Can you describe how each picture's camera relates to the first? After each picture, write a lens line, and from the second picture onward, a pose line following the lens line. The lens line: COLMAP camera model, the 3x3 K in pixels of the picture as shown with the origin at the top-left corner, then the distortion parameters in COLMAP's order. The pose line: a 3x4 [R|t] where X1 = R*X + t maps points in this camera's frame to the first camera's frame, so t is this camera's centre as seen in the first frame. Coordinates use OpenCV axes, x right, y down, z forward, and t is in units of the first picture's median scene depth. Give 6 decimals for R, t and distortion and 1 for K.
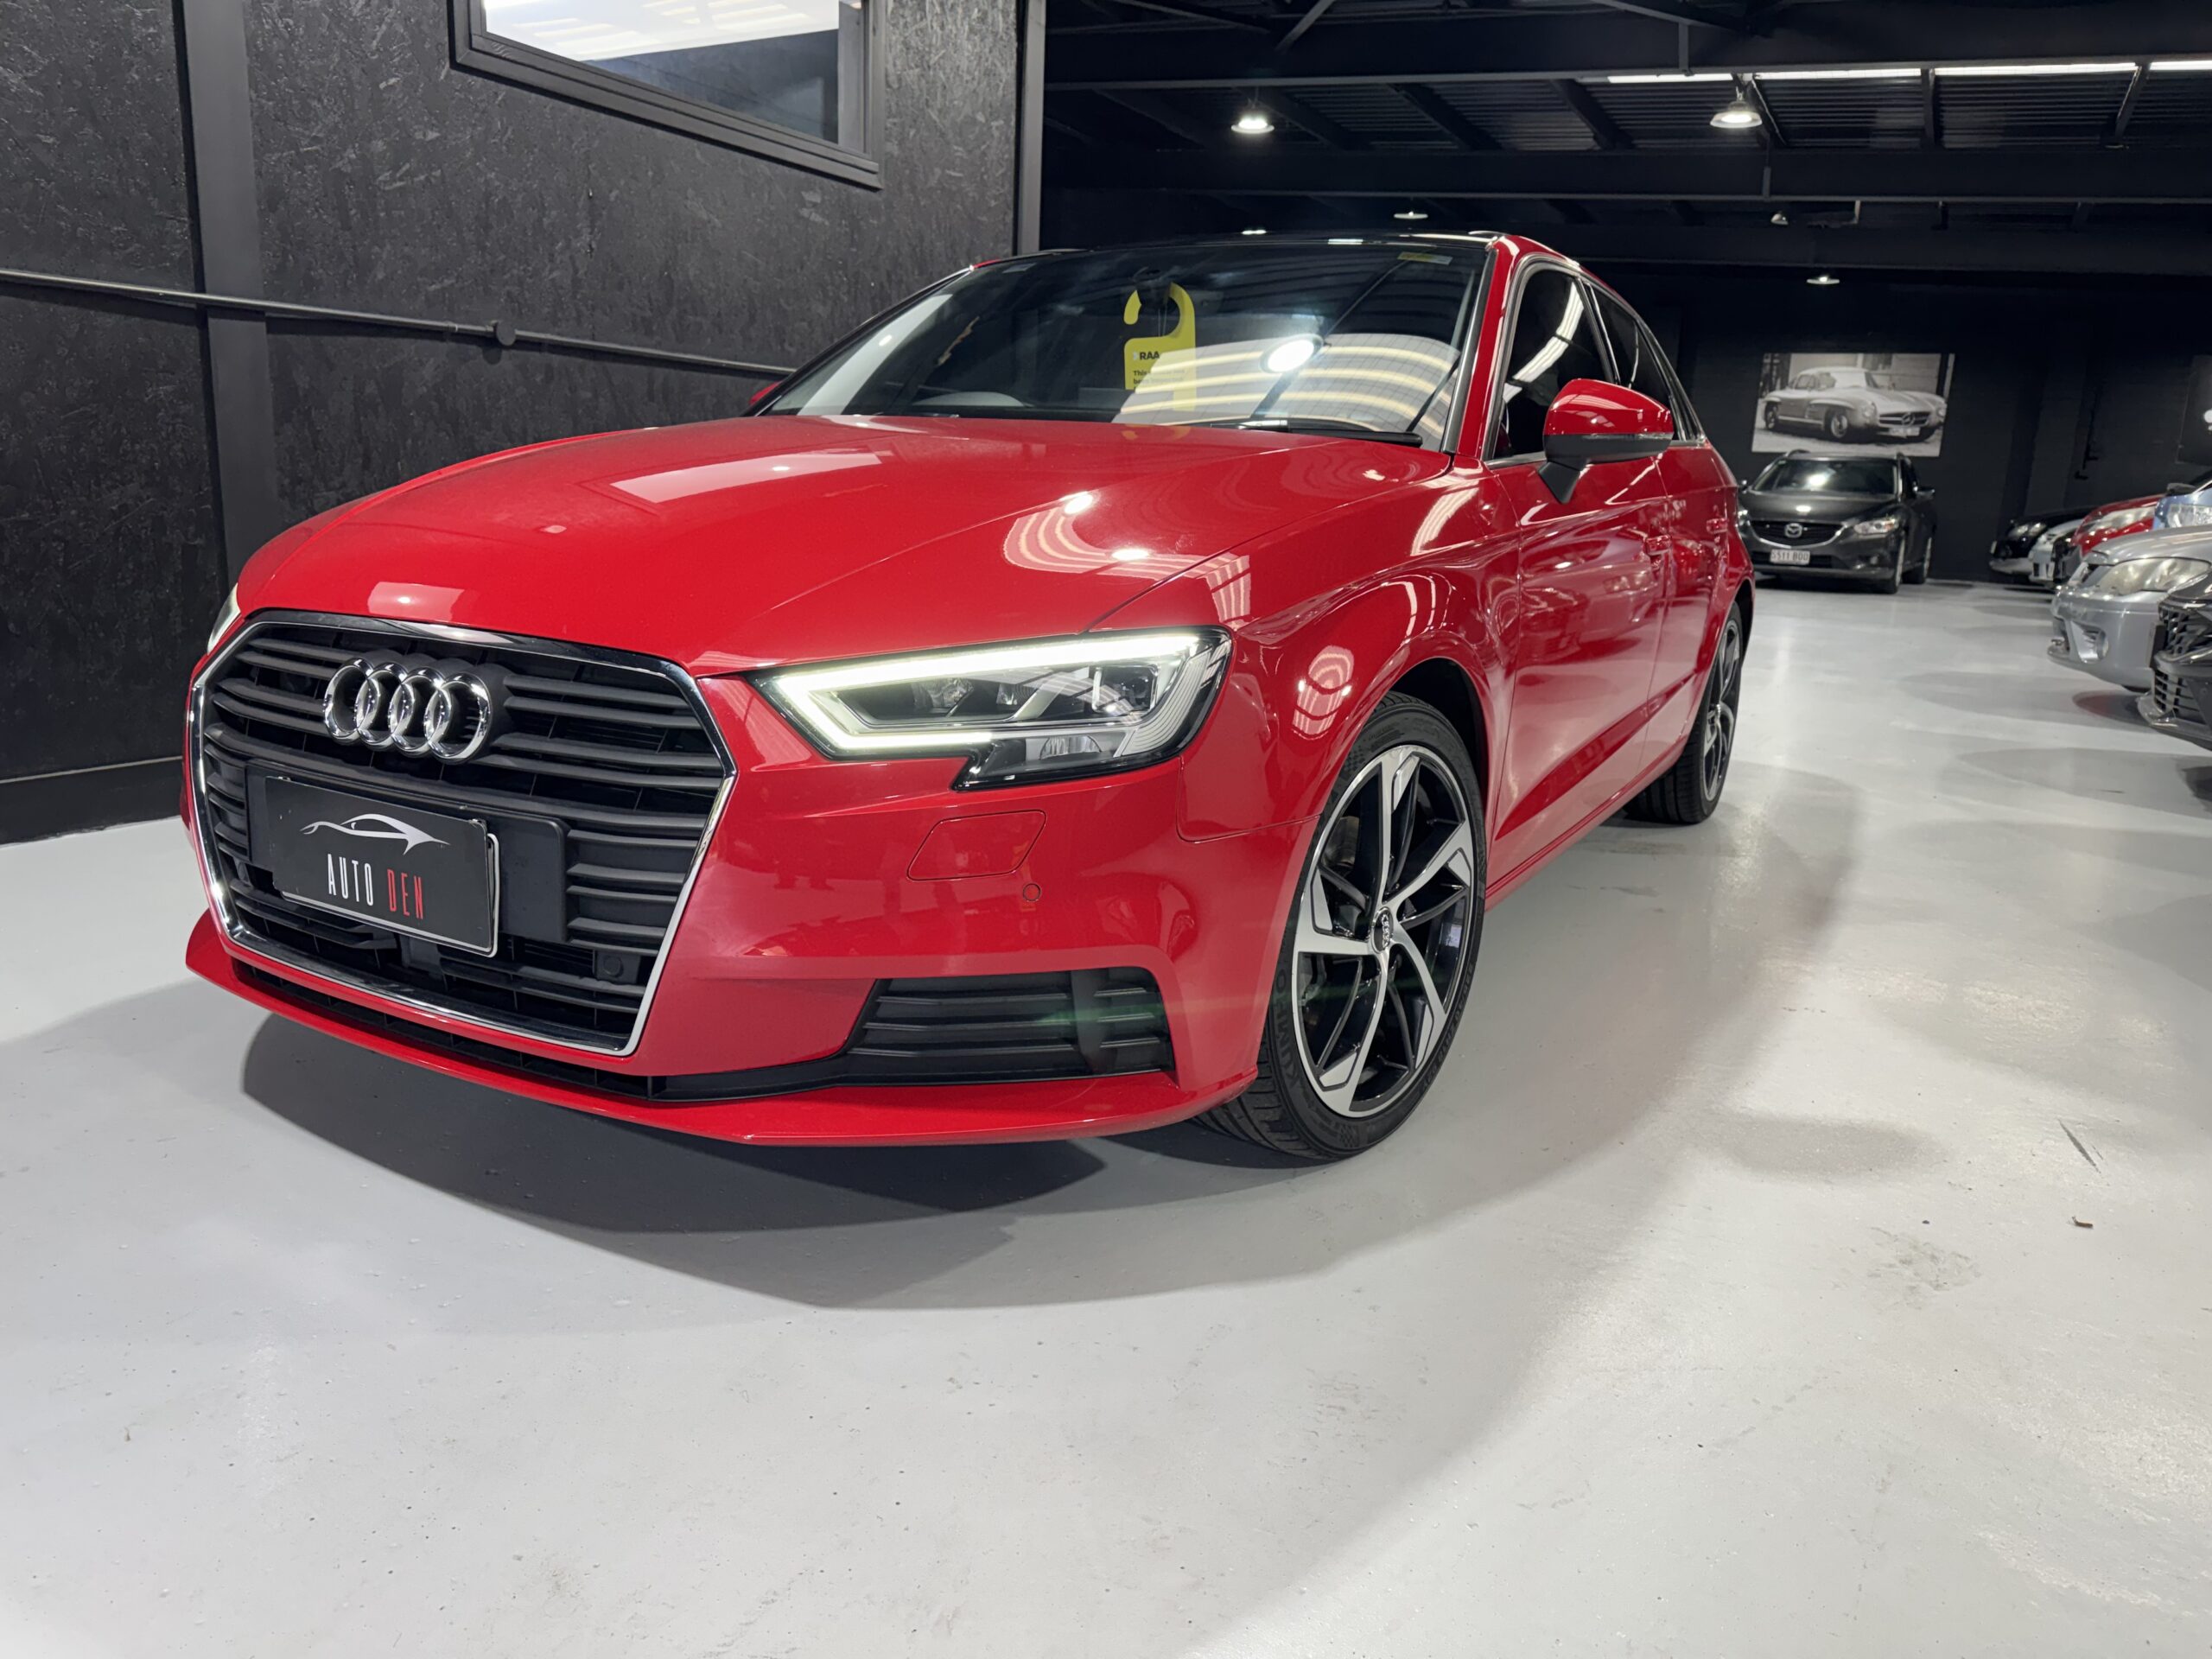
lens RADIAL K [[1574.2, 0, 1106.0], [0, 1574.2, 829.5], [0, 0, 1]] dist [0.004348, -0.007649]
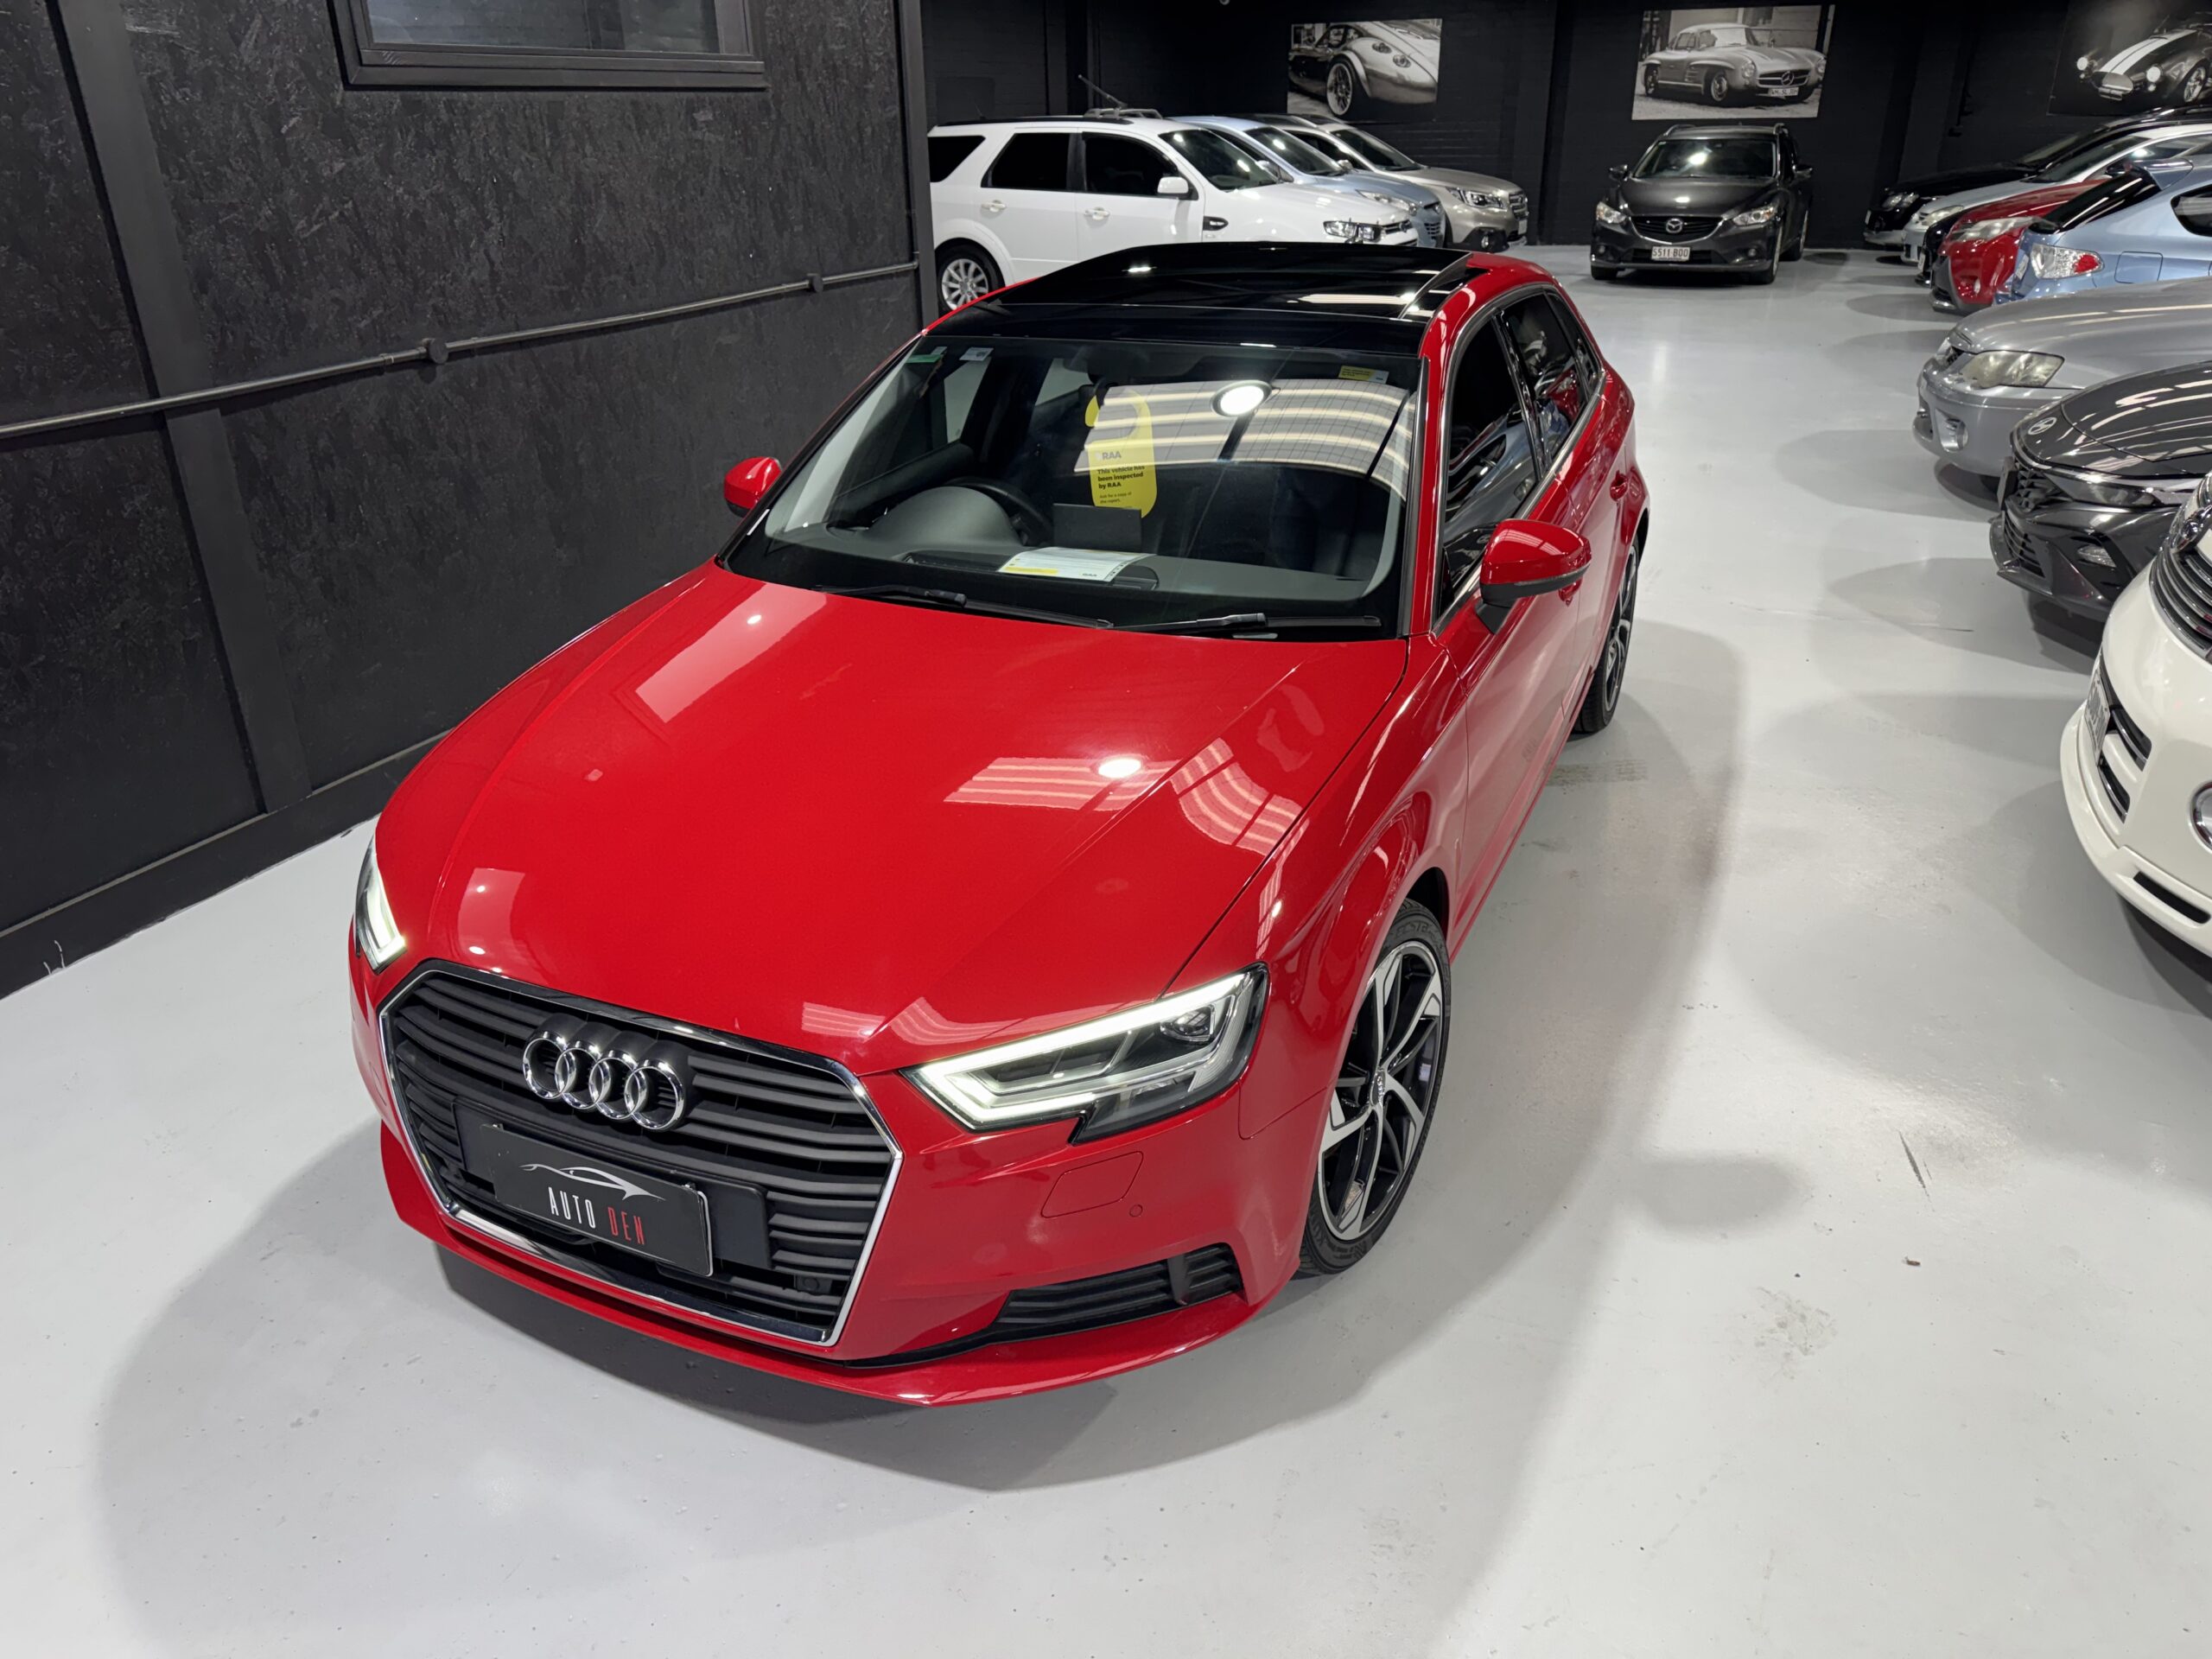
lens RADIAL K [[1574.2, 0, 1106.0], [0, 1574.2, 829.5], [0, 0, 1]] dist [0.004348, -0.007649]
pose [[0.994338, -0.087604, 0.060148, -0.046341], [0.072818, 0.973951, 0.214750, -0.205650], [-0.077394, -0.209154, 0.974815, -0.073724]]
